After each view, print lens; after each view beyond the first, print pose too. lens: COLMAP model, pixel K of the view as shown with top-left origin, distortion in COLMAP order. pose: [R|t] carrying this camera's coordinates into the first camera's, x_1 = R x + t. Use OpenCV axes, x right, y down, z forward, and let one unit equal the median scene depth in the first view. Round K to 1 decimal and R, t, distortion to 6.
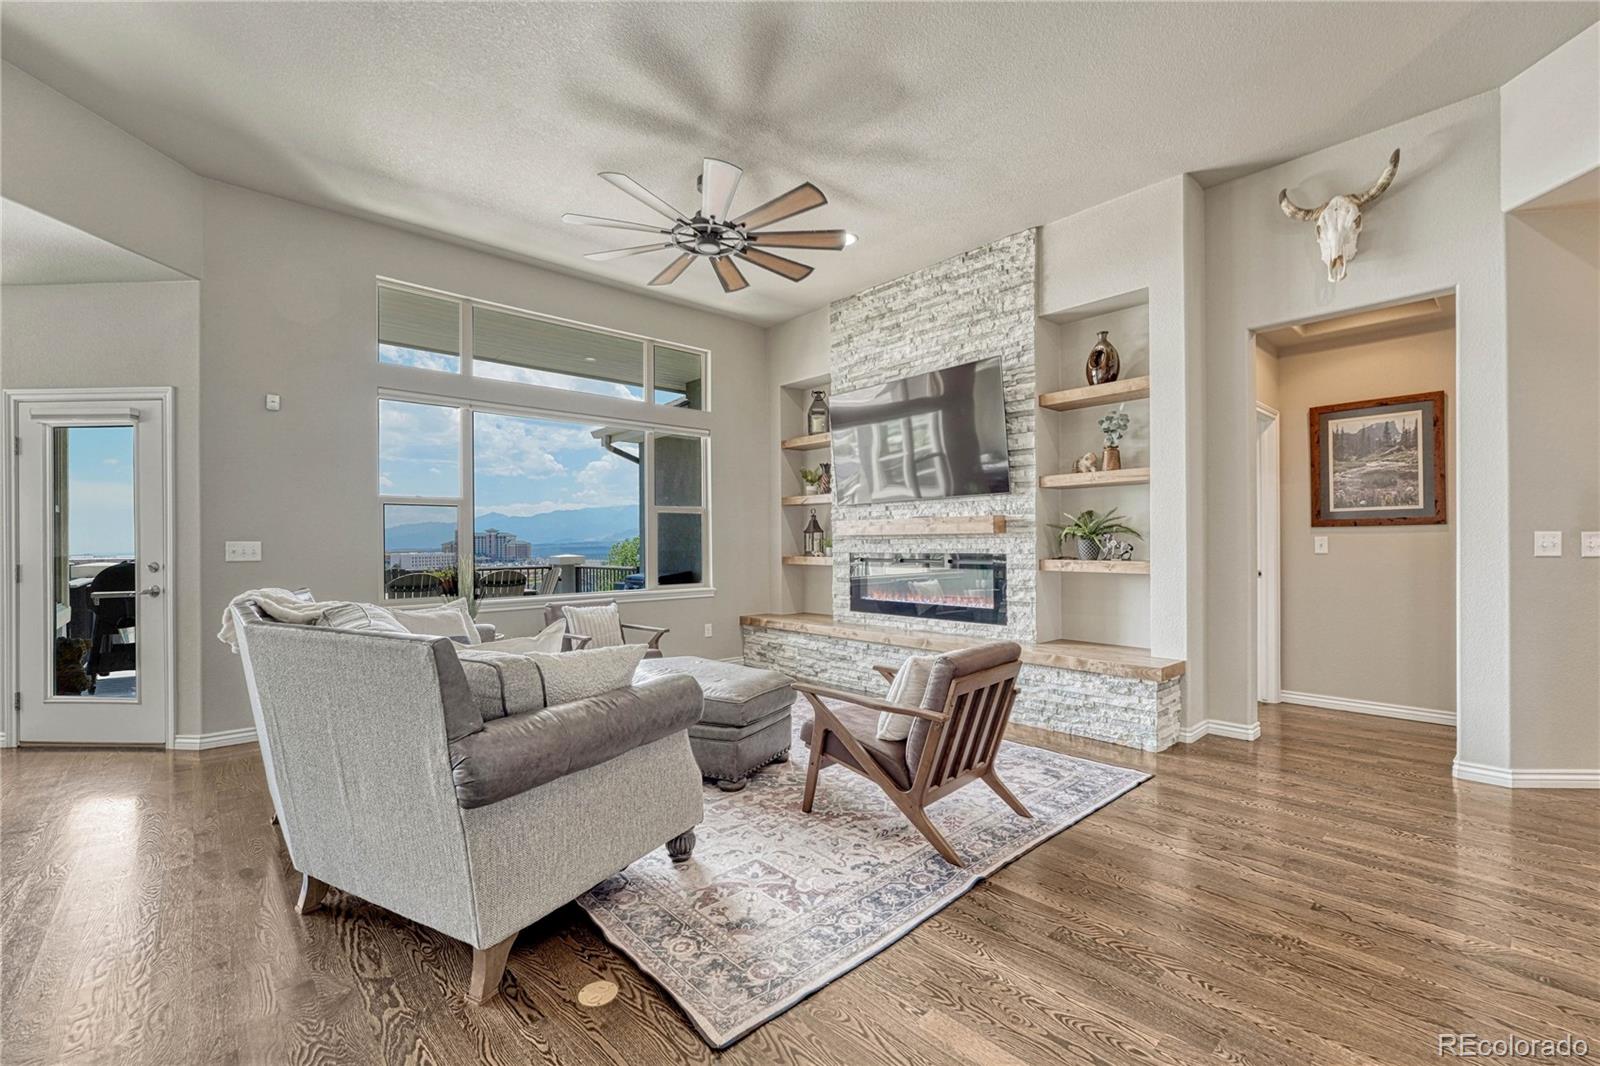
lens RADIAL K [[667.3, 0, 798.5], [0, 667.3, 541.8], [0, 0, 1]] dist [-0.009967, -0.000042]
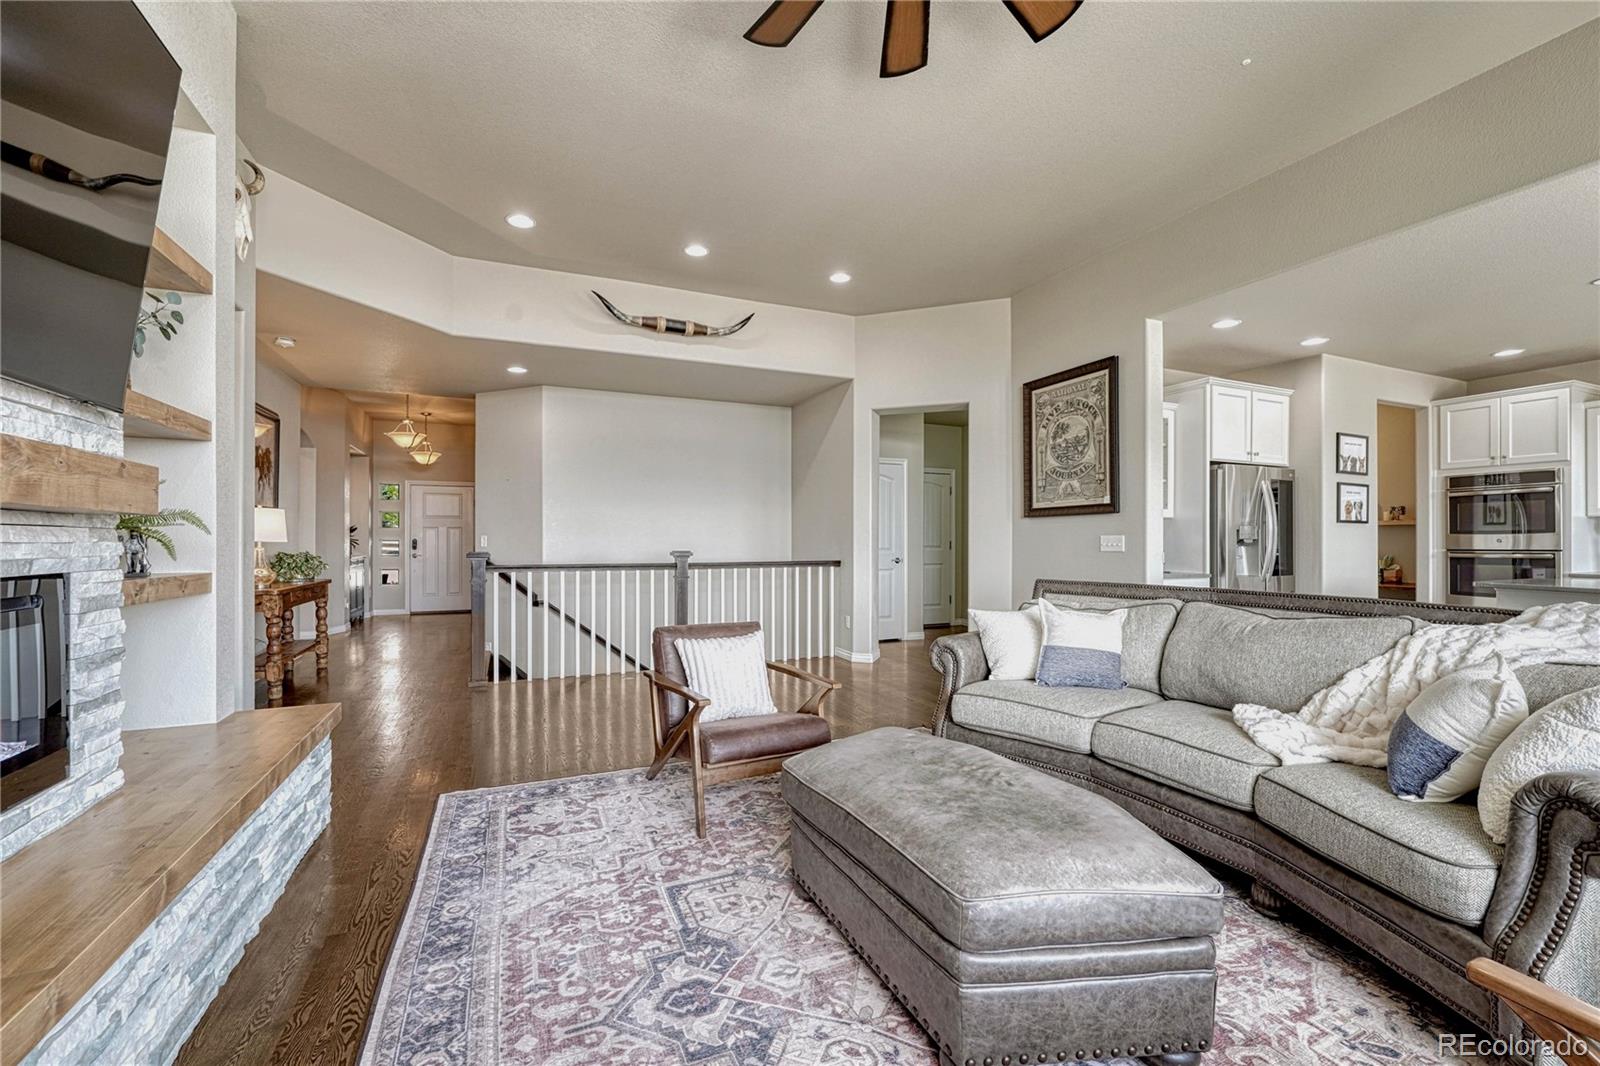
lens RADIAL K [[660.7, 0, 802.0], [0, 660.7, 539.4], [0, 0, 1]] dist [-0.005992, -0.000076]
pose [[-0.949692, 0.006717, 0.313114, -0.164122], [0.004763, 0.999964, -0.007007, 0.006855], [-0.313150, -0.005163, -0.949690, 1.237987]]
